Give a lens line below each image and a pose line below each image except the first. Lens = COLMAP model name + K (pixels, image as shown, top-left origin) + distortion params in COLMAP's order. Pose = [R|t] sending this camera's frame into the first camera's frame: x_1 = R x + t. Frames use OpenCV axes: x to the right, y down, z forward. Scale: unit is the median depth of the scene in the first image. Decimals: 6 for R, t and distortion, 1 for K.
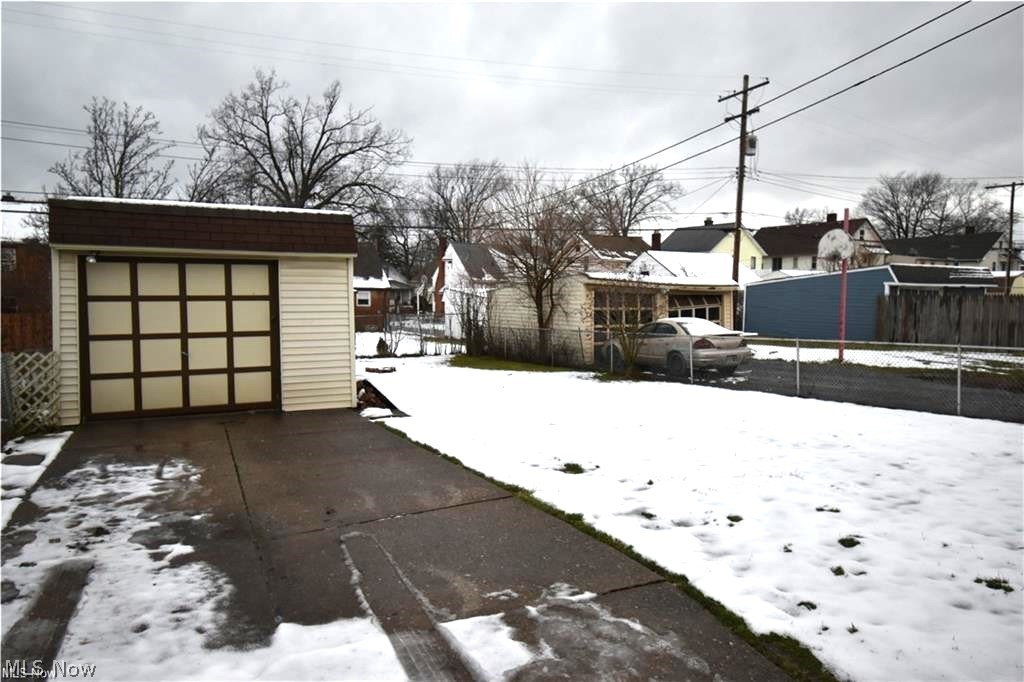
lens RADIAL K [[738.5, 0, 512.1], [0, 738.5, 340.3], [0, 0, 1]] dist [-0.008065, -0.001445]
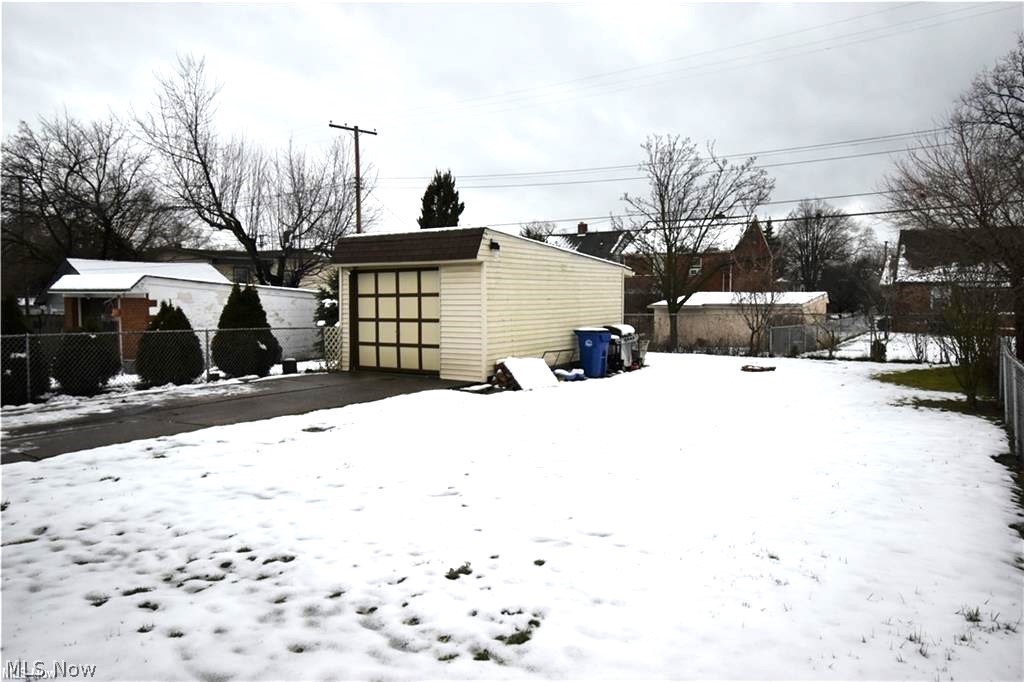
lens RADIAL K [[717.1, 0, 512.2], [0, 717.1, 342.1], [0, 0, 1]] dist [-0.003058, -0.000374]
pose [[0.463525, 0.050981, -0.884616, 0.970418], [-0.044978, 0.998410, 0.033971, -0.022217], [0.884942, 0.024042, 0.465081, 0.533432]]
